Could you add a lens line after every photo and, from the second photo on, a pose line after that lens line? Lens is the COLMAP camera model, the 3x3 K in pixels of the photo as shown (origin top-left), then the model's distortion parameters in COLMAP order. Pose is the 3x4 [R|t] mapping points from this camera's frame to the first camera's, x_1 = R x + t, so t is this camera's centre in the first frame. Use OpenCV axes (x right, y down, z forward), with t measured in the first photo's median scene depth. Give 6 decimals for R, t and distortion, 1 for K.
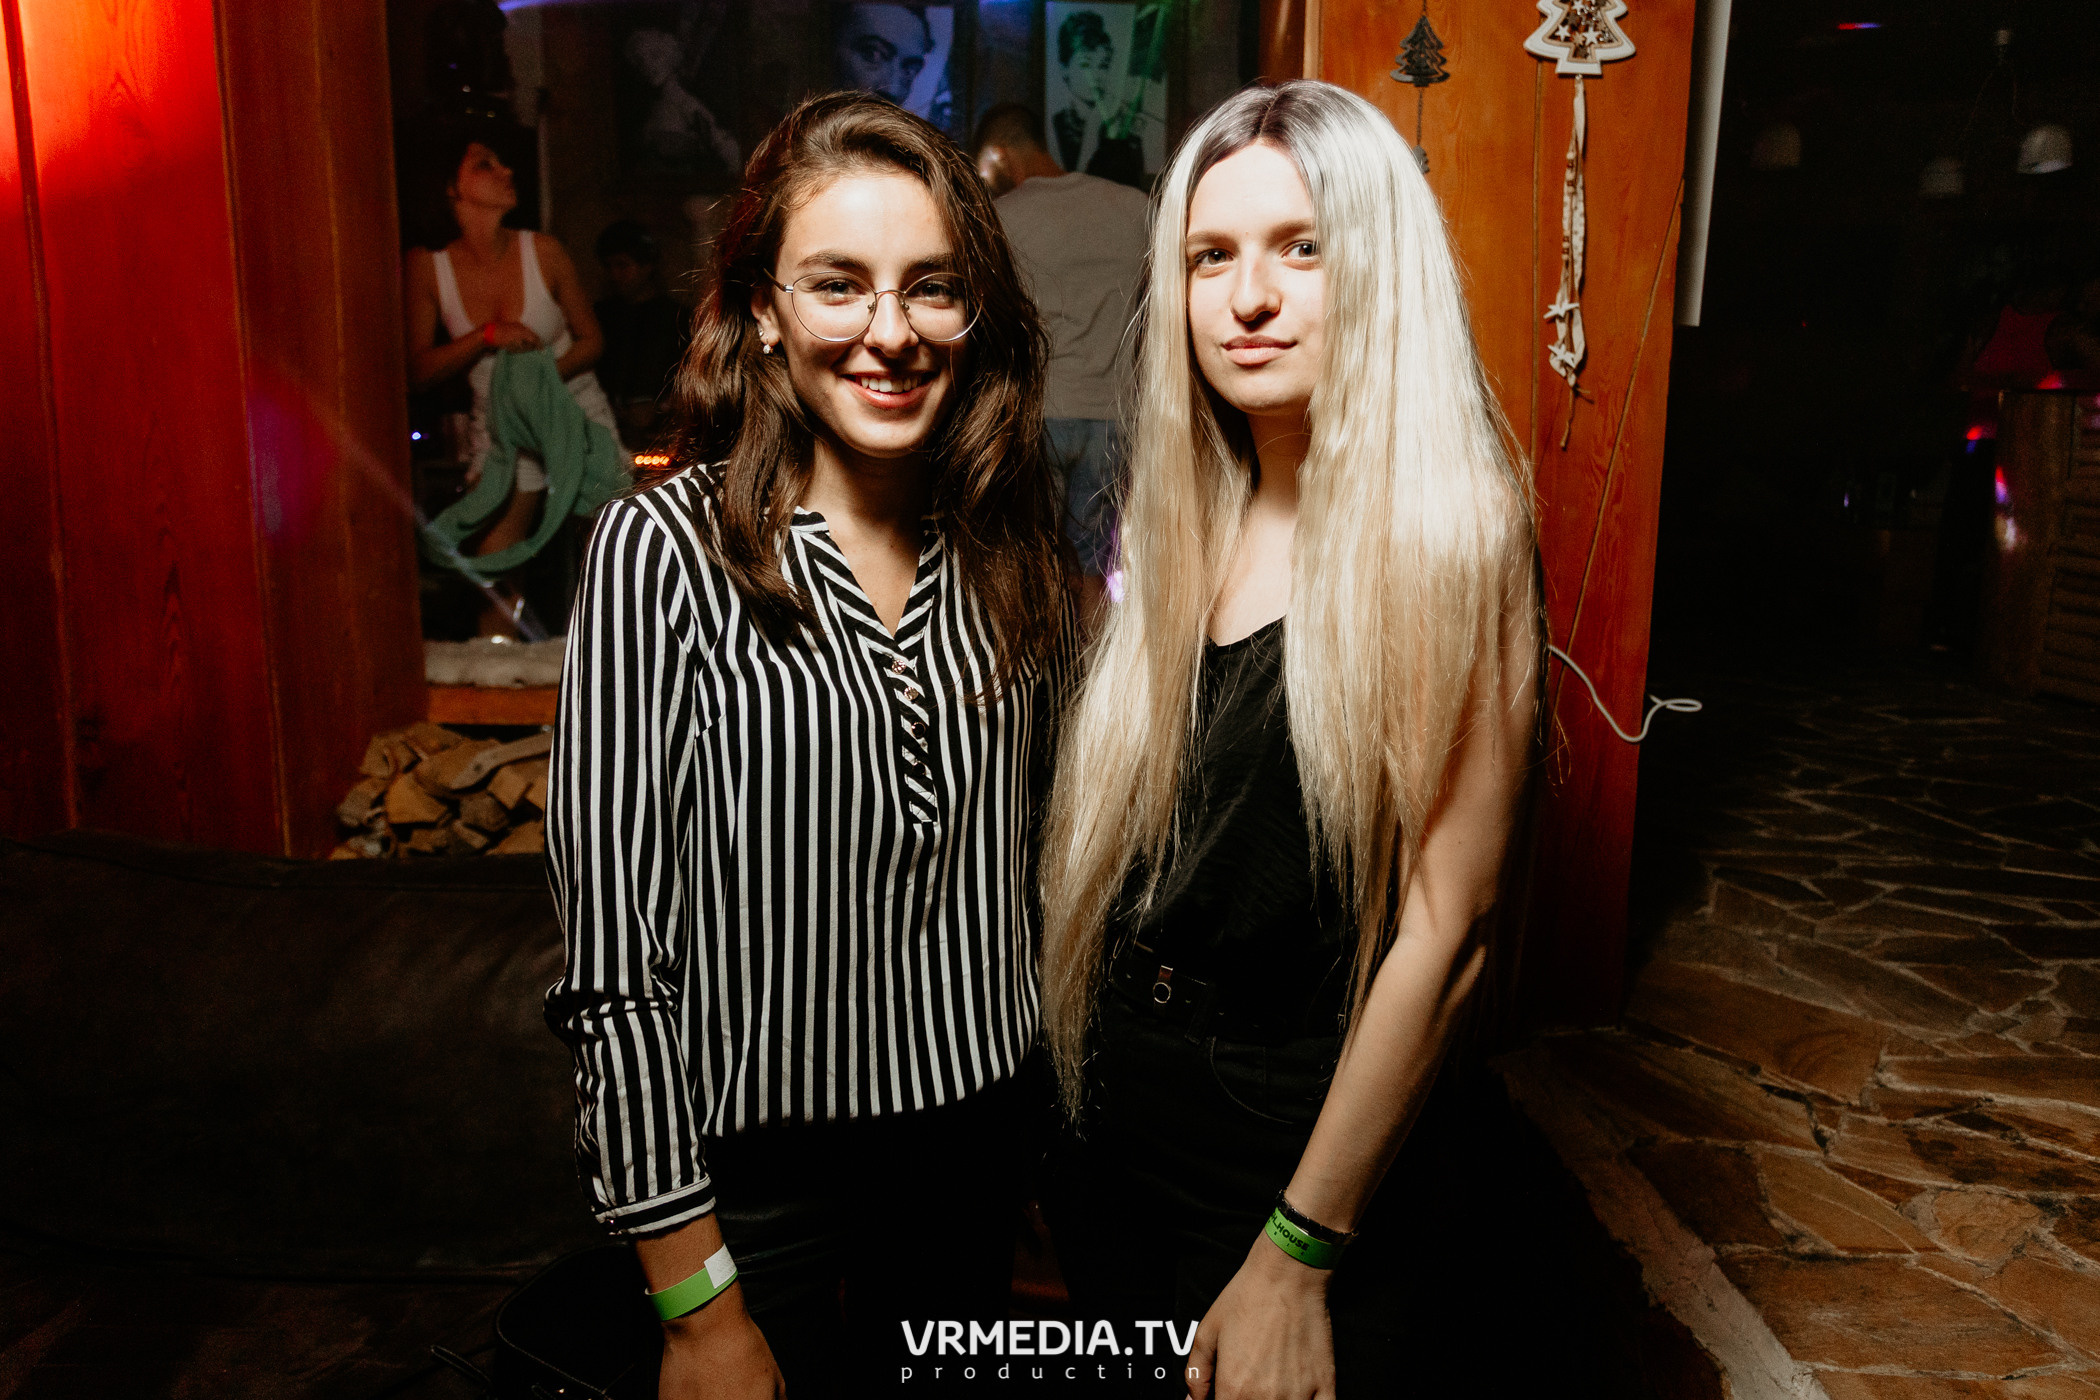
lens RADIAL K [[1339.8, 0, 1050.2], [0, 1339.8, 659.3], [0, 0, 1]] dist [-0.002151, -0.001328]
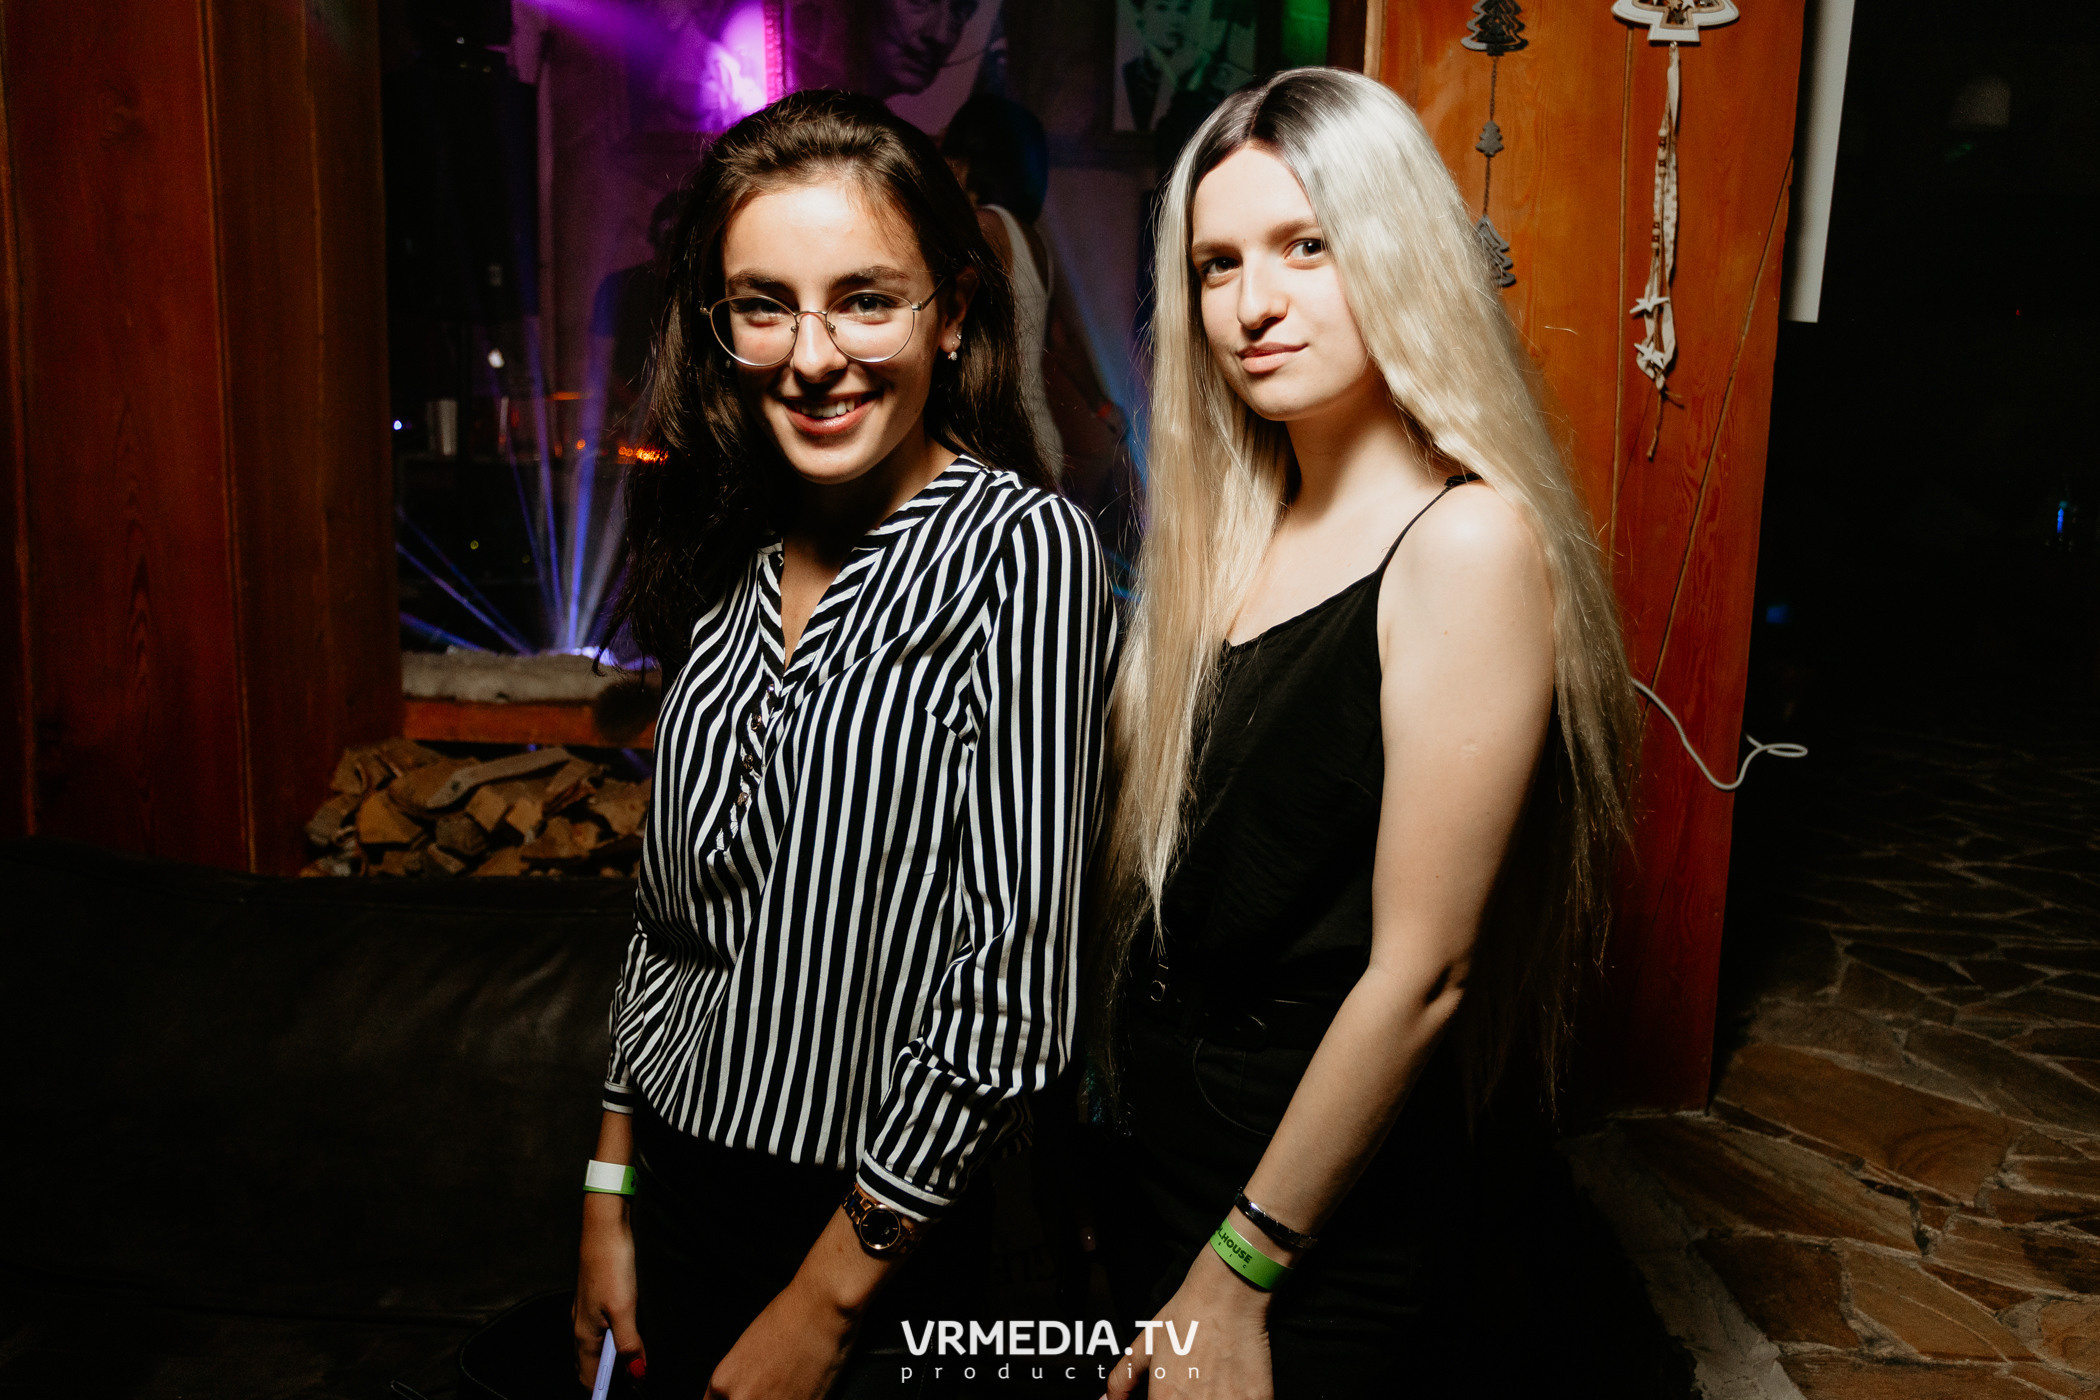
lens RADIAL K [[1613.9, 0, 1050.0], [0, 1613.9, 700.0], [0, 0, 1]] dist [0.000288, 0.002390]
pose [[0.998233, 0.023558, -0.054553, 0.044219], [-0.023598, 0.999722, -0.000088, 0.012867], [0.054536, 0.001375, 0.998511, -0.095397]]
